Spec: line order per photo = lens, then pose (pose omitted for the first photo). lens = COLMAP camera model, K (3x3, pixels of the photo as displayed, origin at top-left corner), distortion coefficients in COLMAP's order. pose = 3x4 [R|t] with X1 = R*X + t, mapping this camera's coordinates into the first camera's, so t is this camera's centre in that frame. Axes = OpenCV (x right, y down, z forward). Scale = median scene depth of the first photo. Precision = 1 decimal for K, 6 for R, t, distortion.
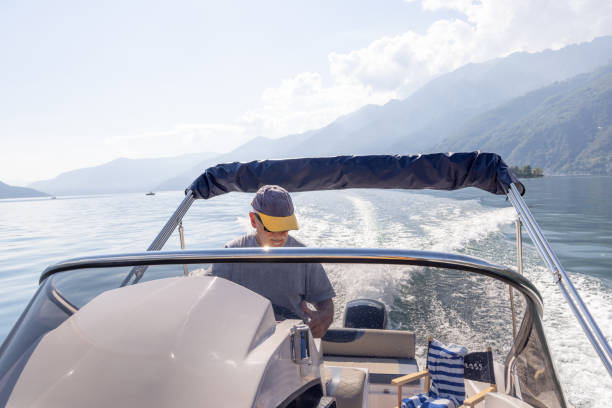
lens RADIAL K [[404.1, 0, 312.4], [0, 404.1, 206.4], [0, 0, 1]] dist [-0.002793, 0.013376]
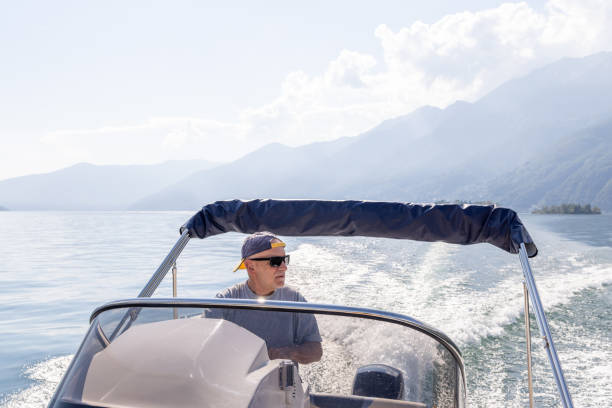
lens RADIAL K [[583.9, 0, 318.4], [0, 583.9, 203.9], [0, 0, 1]] dist [-0.016571, 0.000000]
pose [[0.998136, 0.055327, -0.025758, 0.034748], [-0.056588, 0.997087, -0.051134, -0.044904], [0.022854, 0.052496, 0.998360, -0.341659]]
